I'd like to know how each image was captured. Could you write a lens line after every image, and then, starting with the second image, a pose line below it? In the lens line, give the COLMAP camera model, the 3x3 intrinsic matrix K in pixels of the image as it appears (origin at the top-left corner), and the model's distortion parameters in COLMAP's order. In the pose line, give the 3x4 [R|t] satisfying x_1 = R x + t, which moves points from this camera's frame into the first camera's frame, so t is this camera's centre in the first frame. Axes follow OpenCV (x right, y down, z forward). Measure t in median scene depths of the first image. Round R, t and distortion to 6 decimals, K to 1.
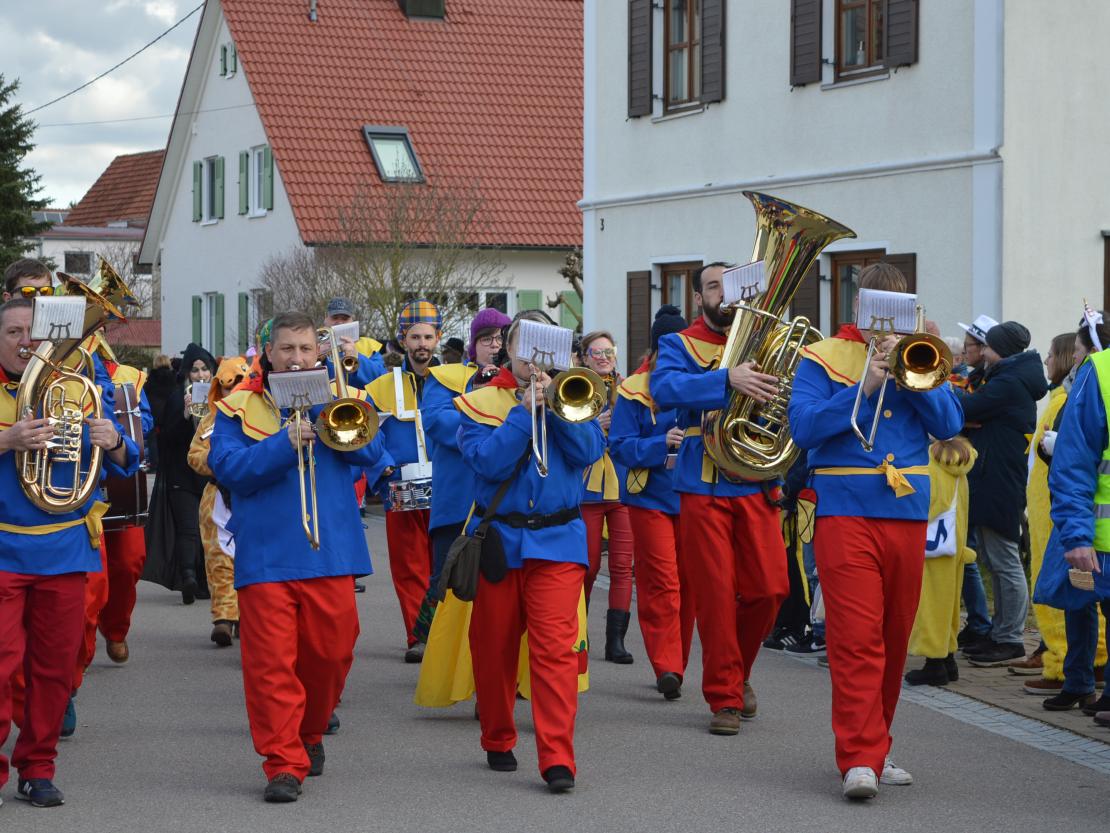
lens RADIAL K [[2872.0, 0, 548.0], [0, 2872.0, 382.2], [0, 0, 1]] dist [0.106469, 0.000000]
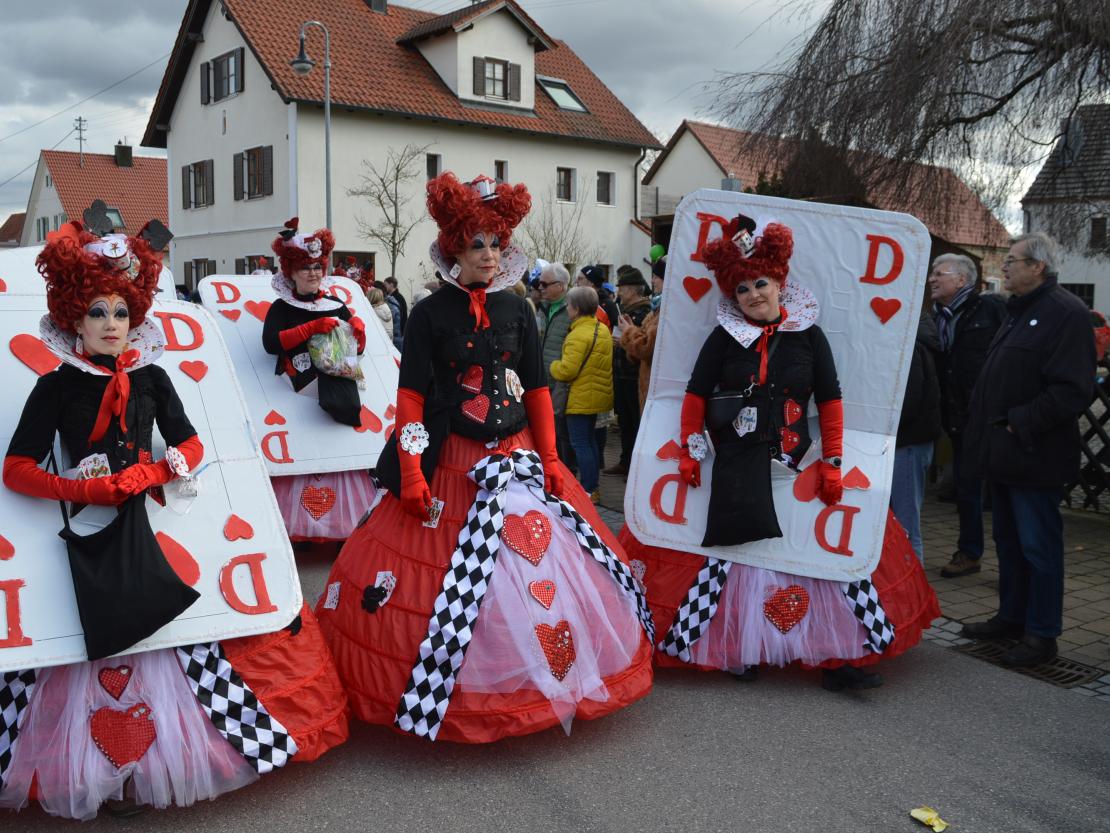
lens RADIAL K [[1026.9, 0, 538.6], [0, 1026.9, 410.3], [0, 0, 1]] dist [-0.082337, 0.000000]
pose [[0.947260, -0.035503, 0.318493, 0.018716], [0.000898, 0.994134, 0.108147, 0.000405], [-0.320465, -0.102157, 0.941736, -0.057765]]
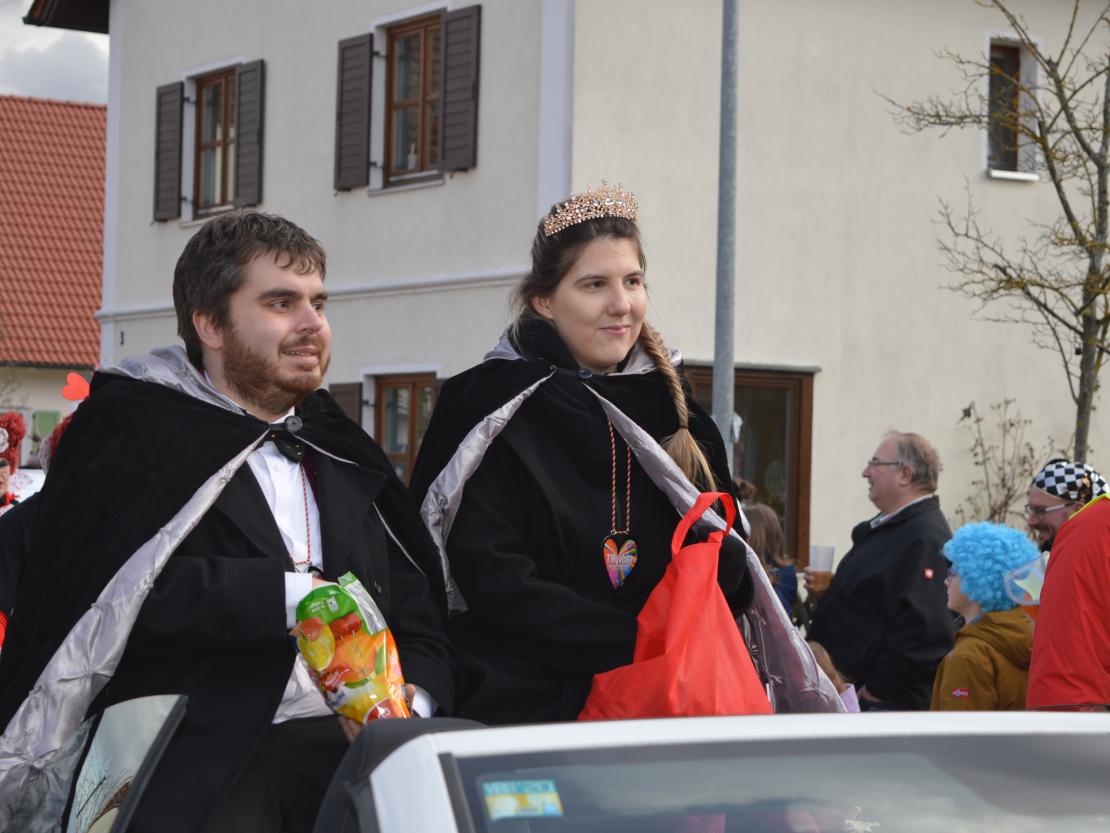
lens RADIAL K [[2893.6, 0, 464.3], [0, 2893.6, 515.6], [0, 0, 1]] dist [-0.009412, 0.000000]
pose [[0.990127, 0.023393, 0.138211, 0.000478], [-0.023461, 0.999724, -0.001137, -0.000066], [-0.138199, -0.002116, 0.990402, 0.041793]]
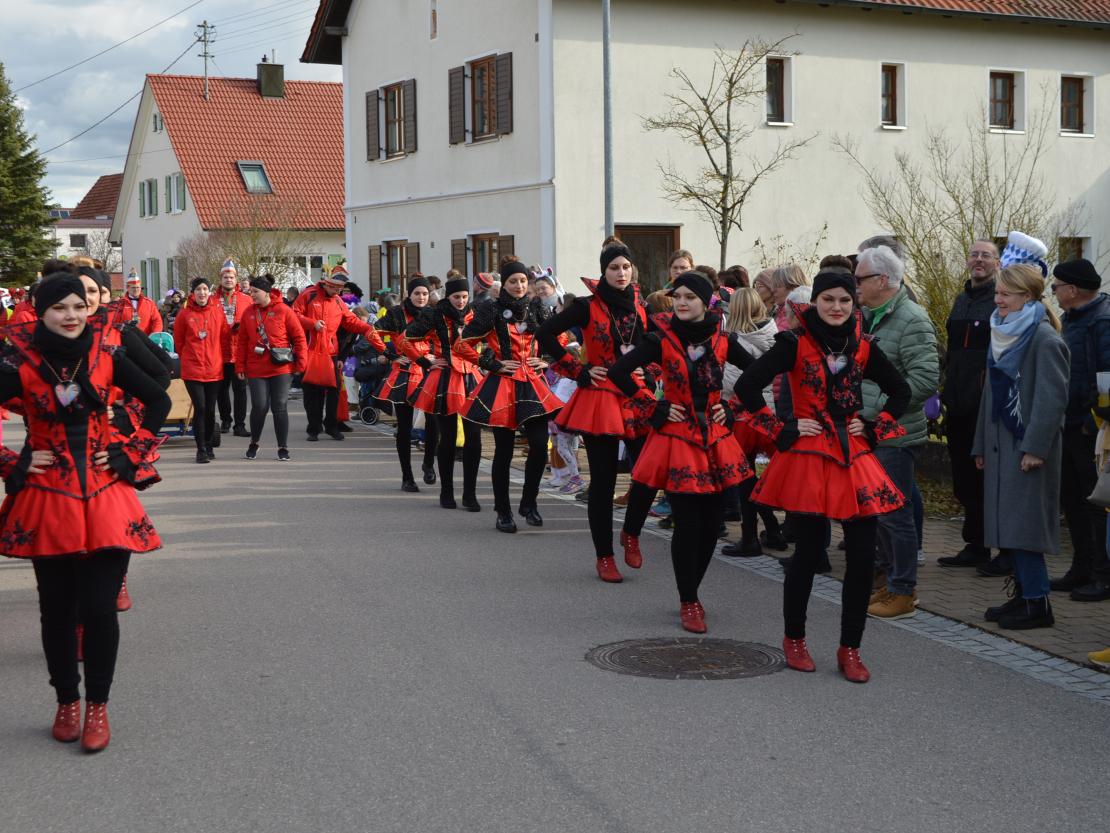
lens RADIAL K [[1698.6, 0, 553.9], [0, 1698.6, 414.4], [0, 0, 1]] dist [-0.037154, 0.000000]
pose [[0.994141, -0.022853, 0.105646, 0.015038], [0.016026, 0.997755, 0.065022, 0.000010], [-0.106895, -0.062948, 0.992276, -0.044310]]
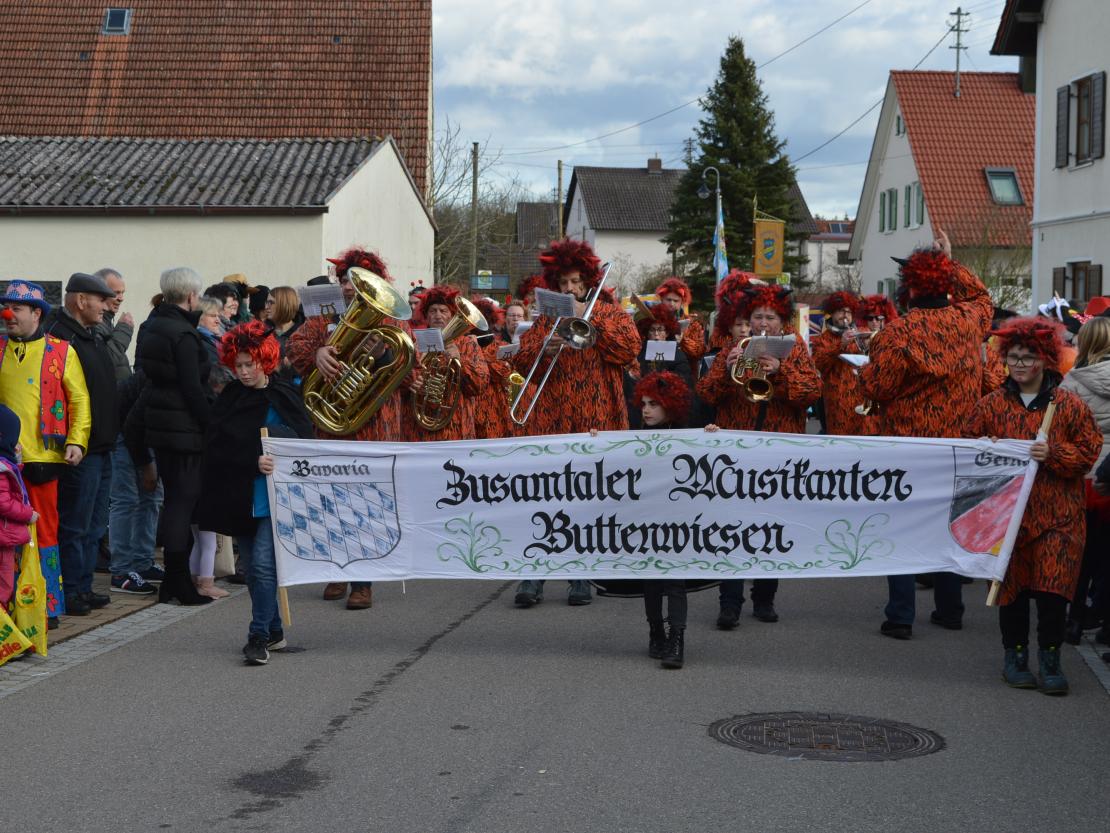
lens RADIAL K [[1968.2, 0, 557.6], [0, 1968.2, 422.7], [0, 0, 1]] dist [-0.009901, 0.000000]
pose [[0.945737, 0.025083, -0.323963, 0.064139], [-0.011096, 0.998928, 0.044951, 0.000168], [0.324743, -0.038917, 0.945001, -0.048969]]
